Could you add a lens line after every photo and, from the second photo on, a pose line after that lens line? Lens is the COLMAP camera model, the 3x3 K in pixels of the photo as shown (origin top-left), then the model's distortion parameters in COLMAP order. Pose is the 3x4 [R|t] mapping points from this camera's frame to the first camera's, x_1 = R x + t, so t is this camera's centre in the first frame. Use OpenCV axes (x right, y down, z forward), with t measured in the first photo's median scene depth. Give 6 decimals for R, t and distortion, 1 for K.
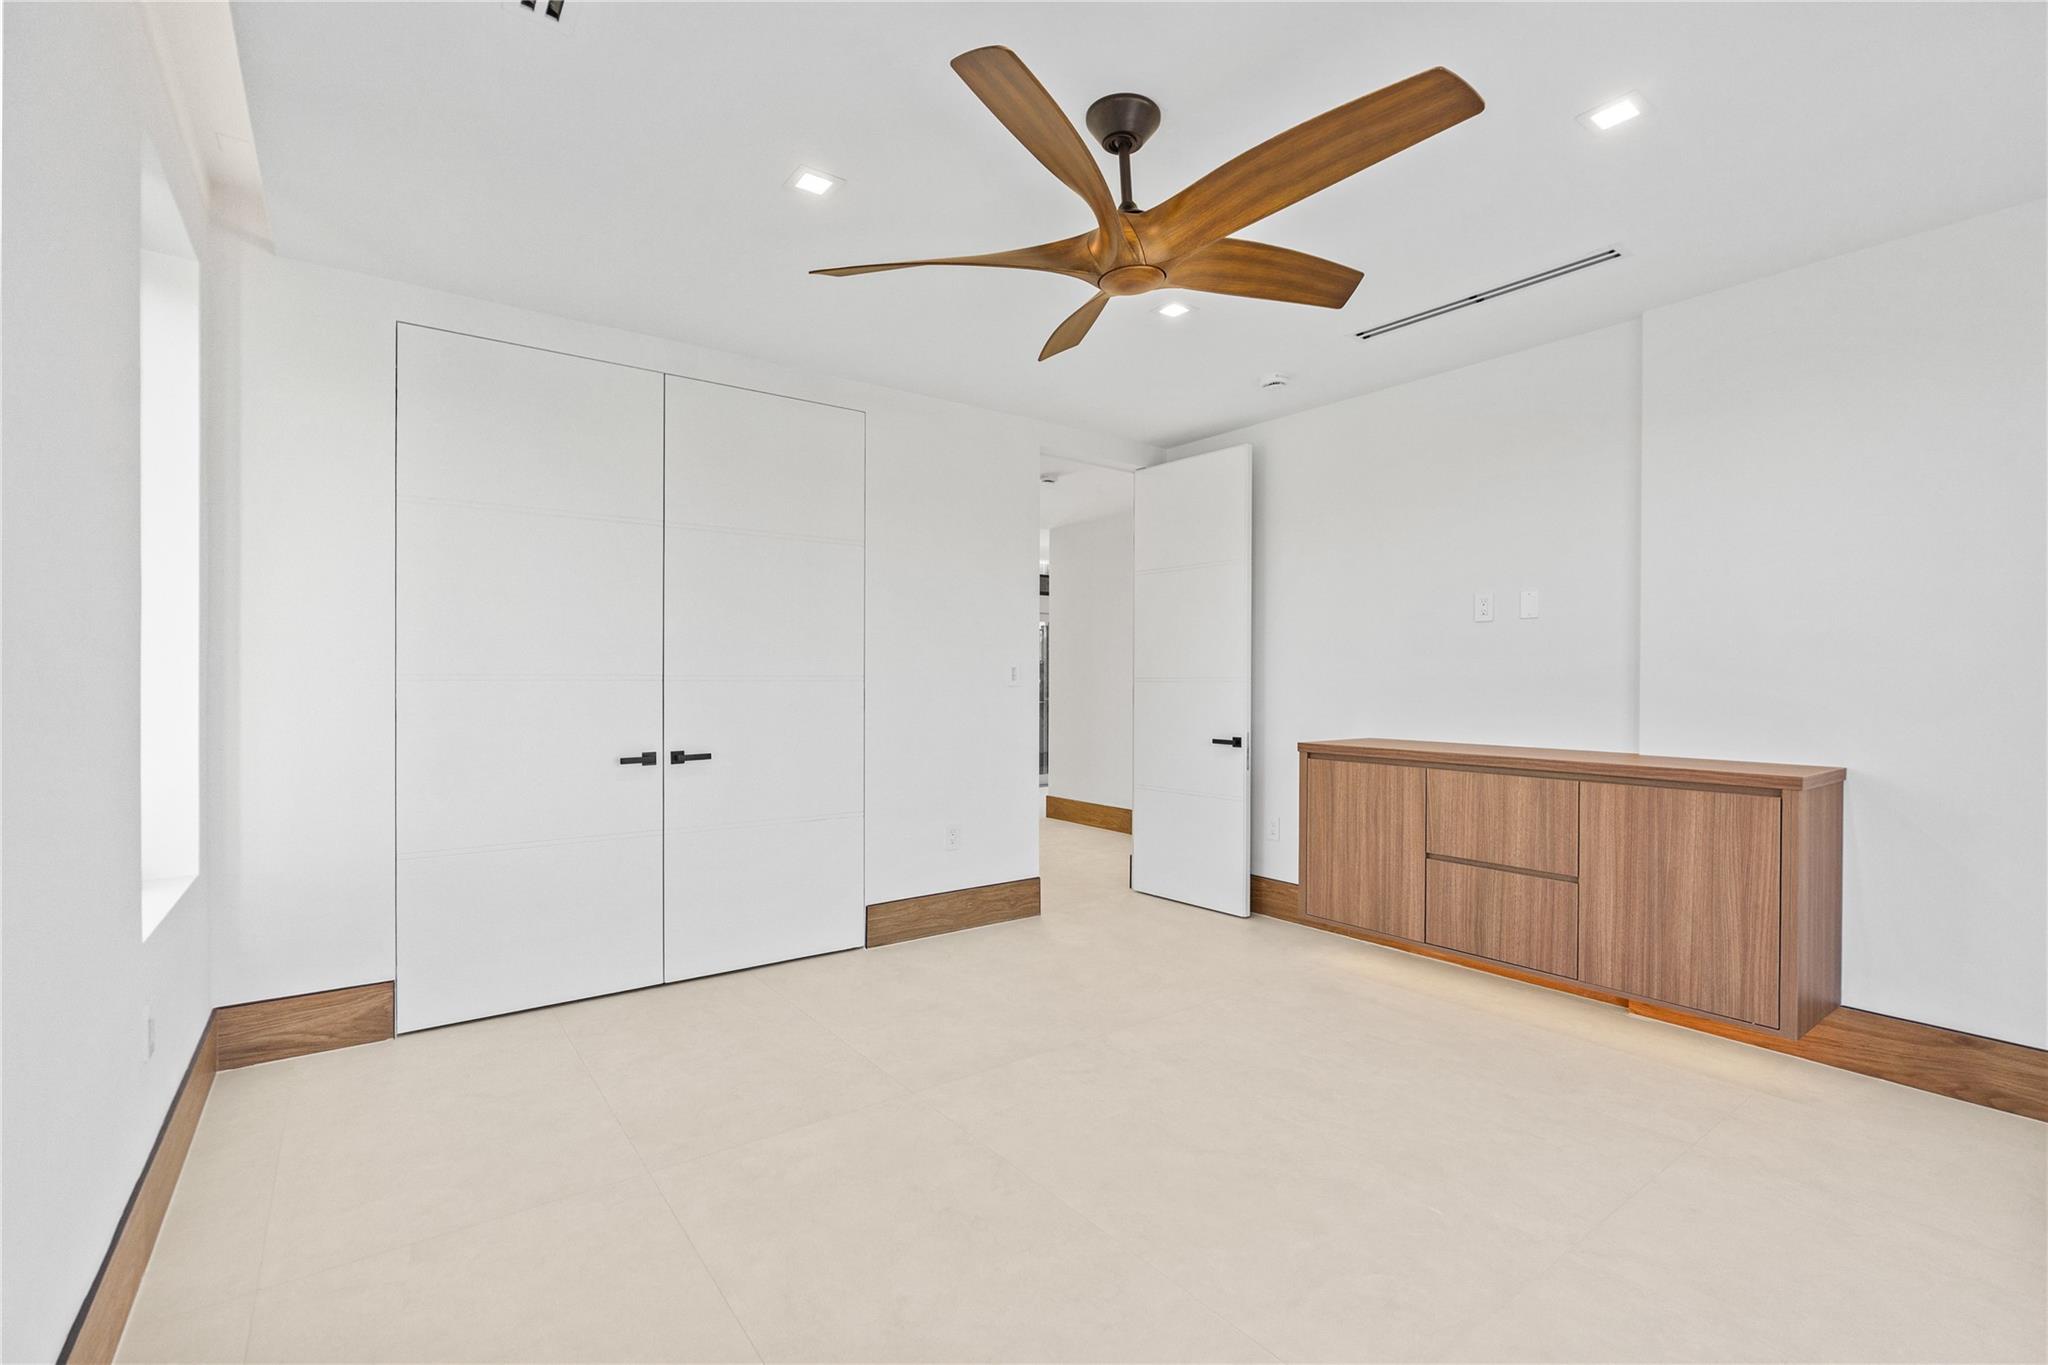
lens RADIAL K [[926.2, 0, 1033.9], [0, 926.2, 683.8], [0, 0, 1]] dist [0.002548, 0.000288]
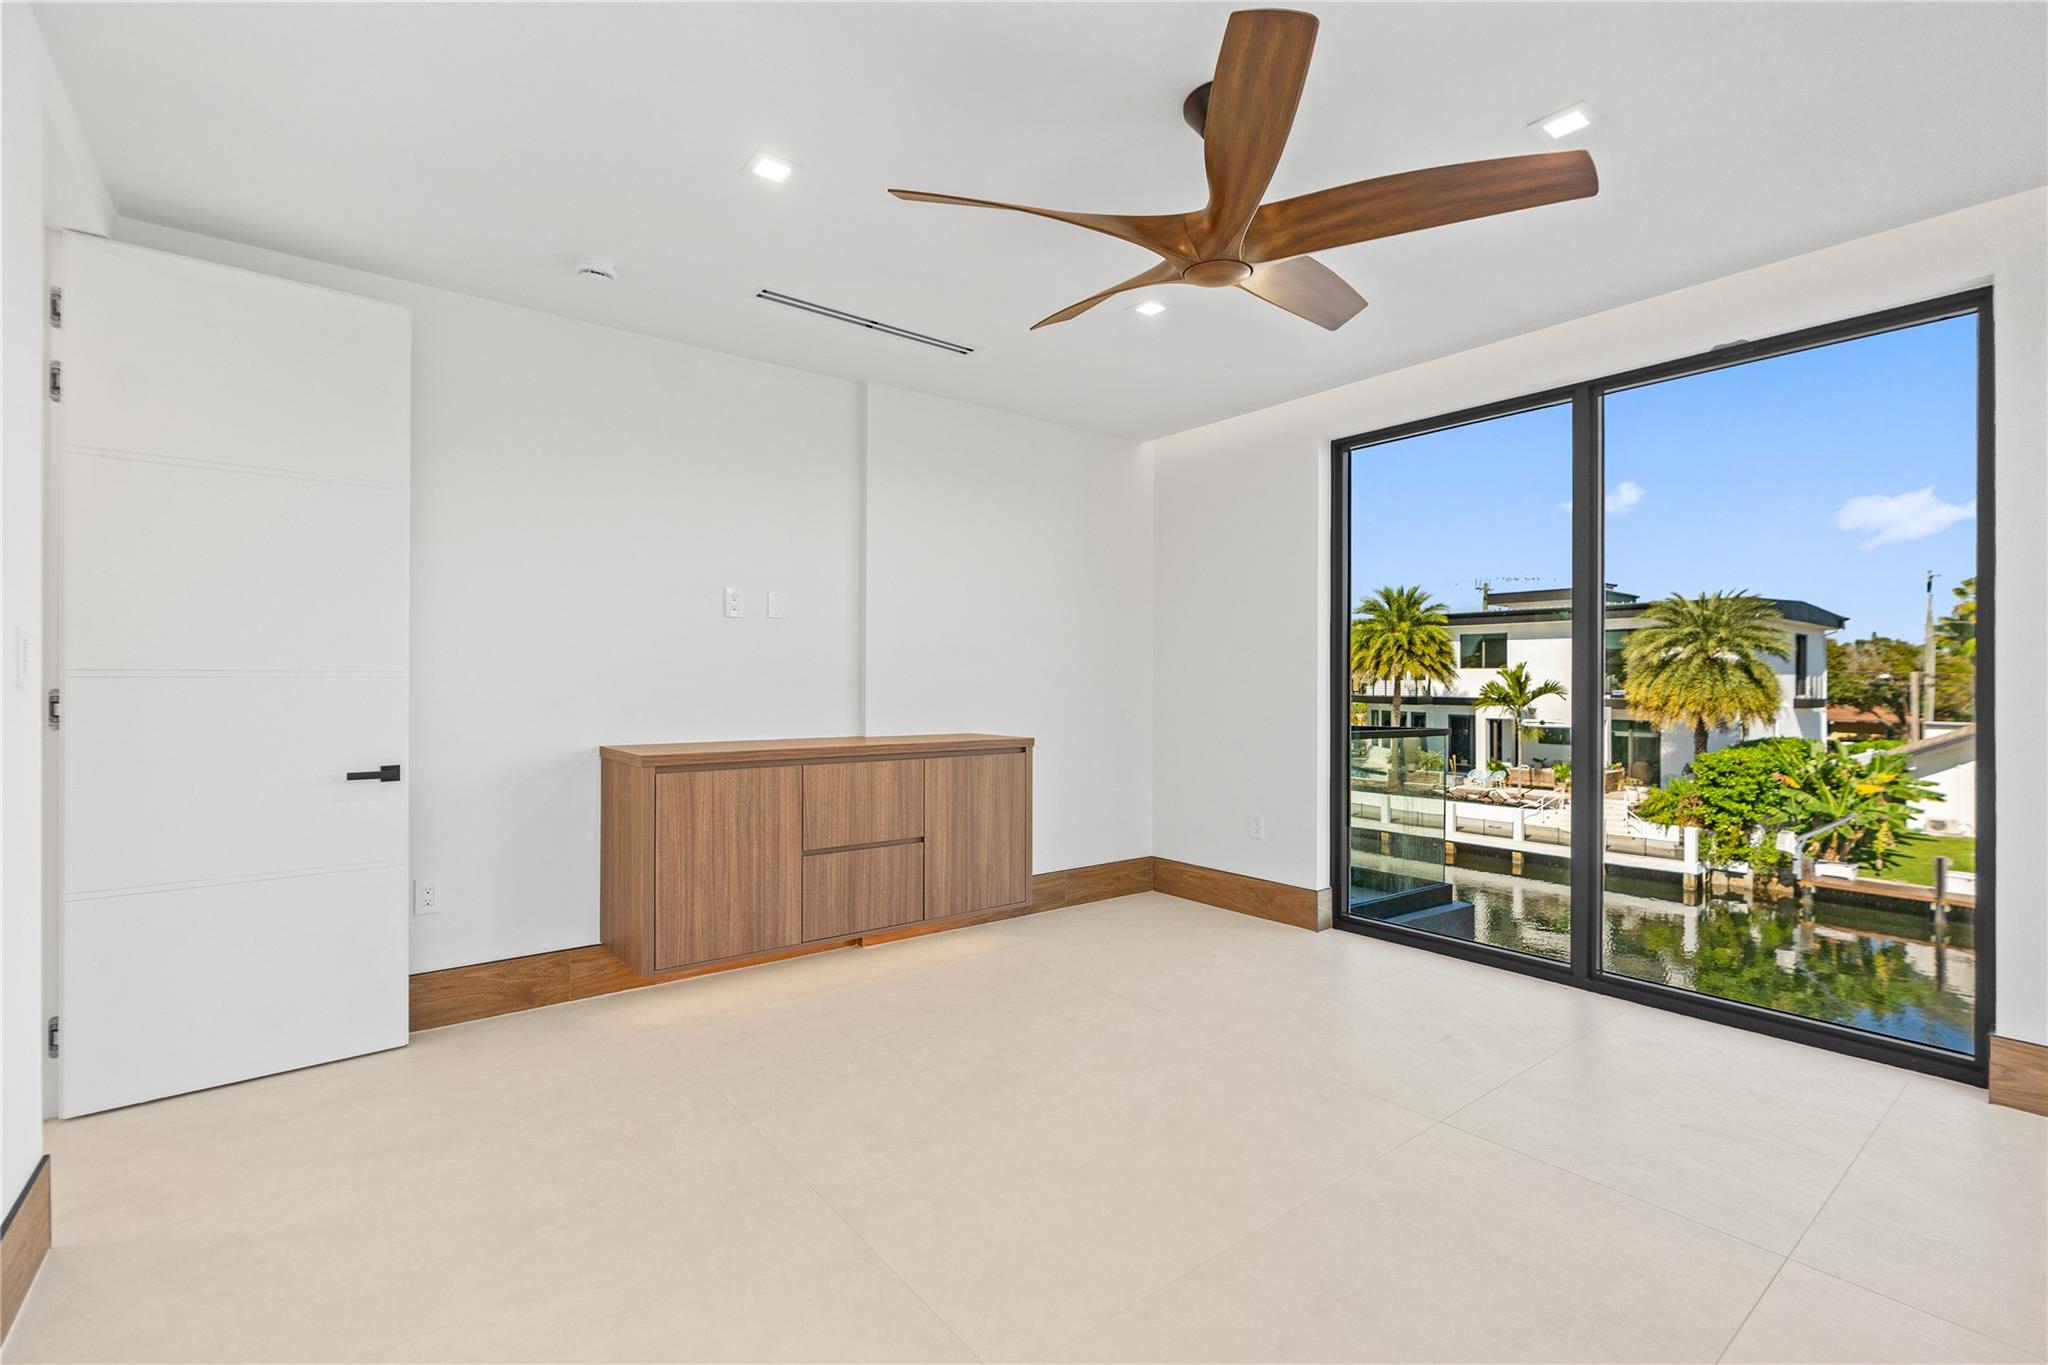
lens RADIAL K [[926.2, 0, 1033.9], [0, 926.2, 683.8], [0, 0, 1]] dist [0.002548, 0.000288]
pose [[-0.017903, -0.008121, 0.999807, -0.592038], [0.002887, 0.999962, 0.008174, -0.002918], [-0.999836, 0.003033, -0.017879, 0.809784]]
